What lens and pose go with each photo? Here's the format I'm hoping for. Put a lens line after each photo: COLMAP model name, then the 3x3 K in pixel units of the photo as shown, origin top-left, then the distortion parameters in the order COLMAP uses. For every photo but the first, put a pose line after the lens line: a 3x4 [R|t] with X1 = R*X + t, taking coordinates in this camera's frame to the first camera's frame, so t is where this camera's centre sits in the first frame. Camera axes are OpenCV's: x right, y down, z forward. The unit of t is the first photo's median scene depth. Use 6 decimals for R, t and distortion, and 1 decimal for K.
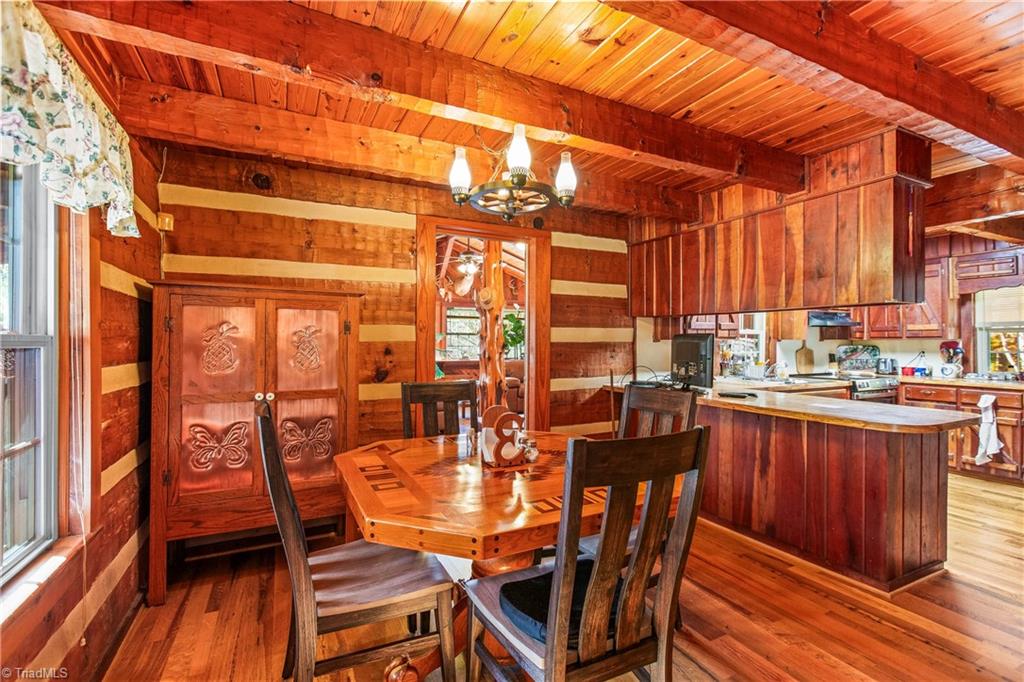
lens RADIAL K [[458.7, 0, 510.1], [0, 458.7, 341.9], [0, 0, 1]] dist [-0.000435, -0.000342]
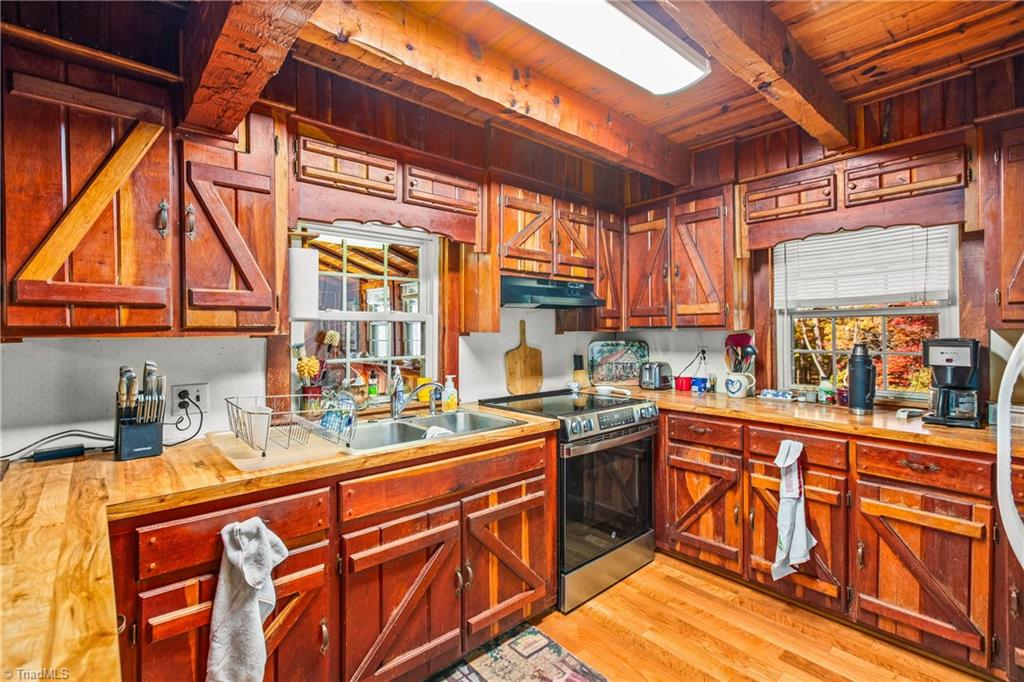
lens RADIAL K [[468.5, 0, 509.8], [0, 468.5, 336.6], [0, 0, 1]] dist [0.000186, -0.000341]
pose [[0.965534, -0.009748, 0.260094, 0.605228], [0.007312, 0.999920, 0.010331, -0.006644], [-0.260174, -0.008073, 0.965528, 0.578303]]
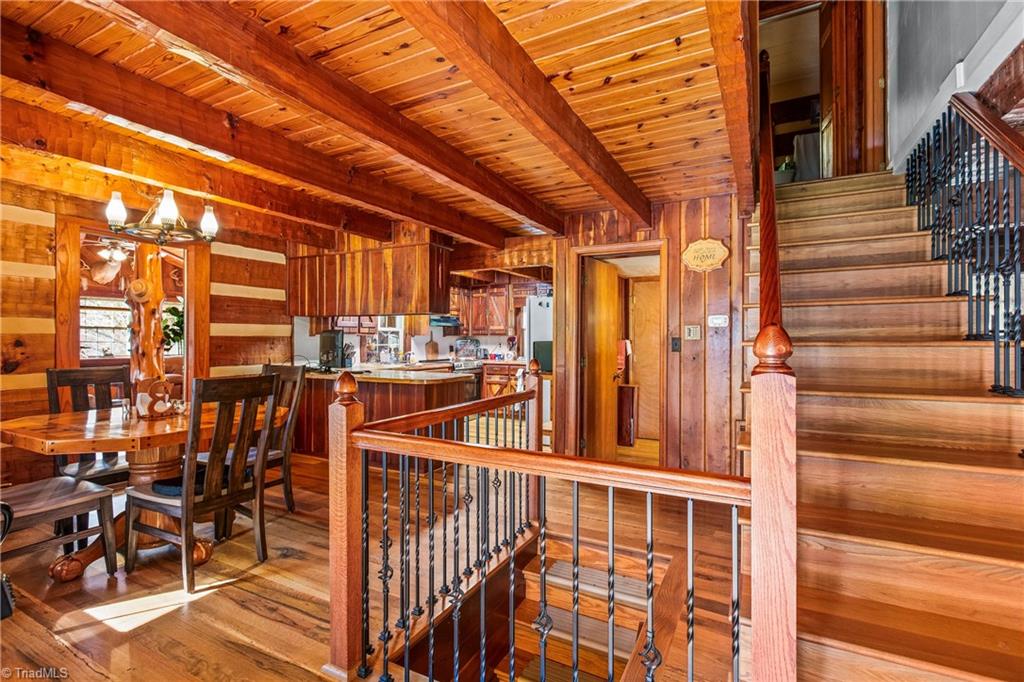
lens RADIAL K [[468.9, 0, 512.0], [0, 468.9, 341.0], [0, 0, 1]] dist [0.001533, -0.000488]
pose [[0.813674, -0.001240, 0.581321, 0.017055], [-0.000820, 0.999994, 0.003280, 0.008367], [-0.581321, -0.003145, 0.813668, -0.376602]]
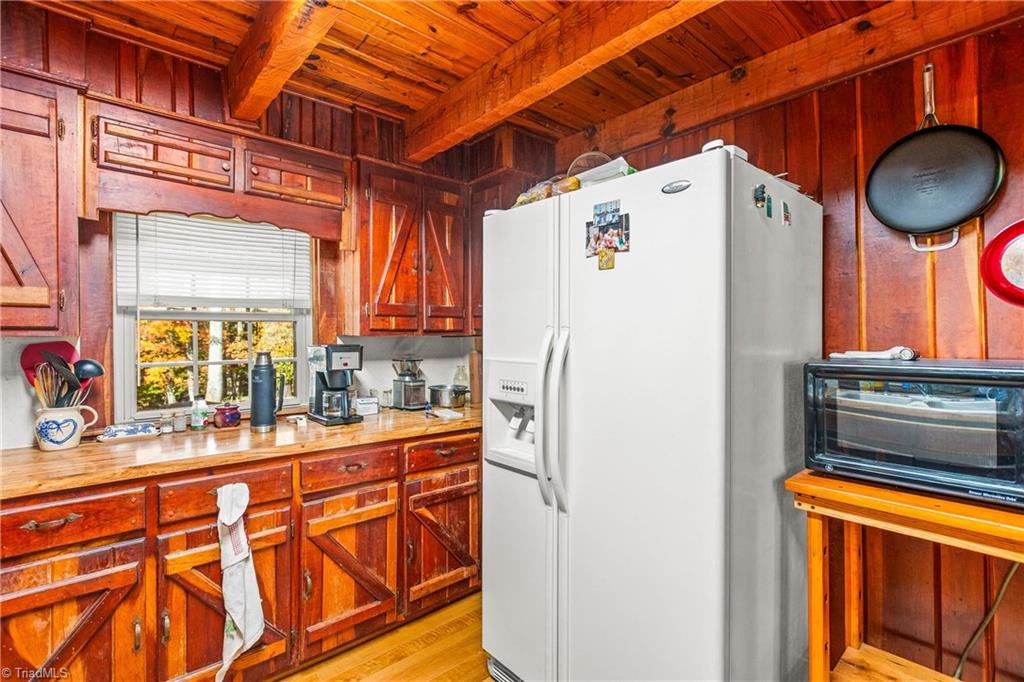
lens RADIAL K [[468.5, 0, 509.8], [0, 468.5, 336.6], [0, 0, 1]] dist [0.000186, -0.000341]
pose [[-0.257143, -0.000199, 0.966373, 0.608064], [0.003873, 0.999992, 0.001236, -0.005217], [-0.966366, 0.004061, -0.257140, 0.871754]]
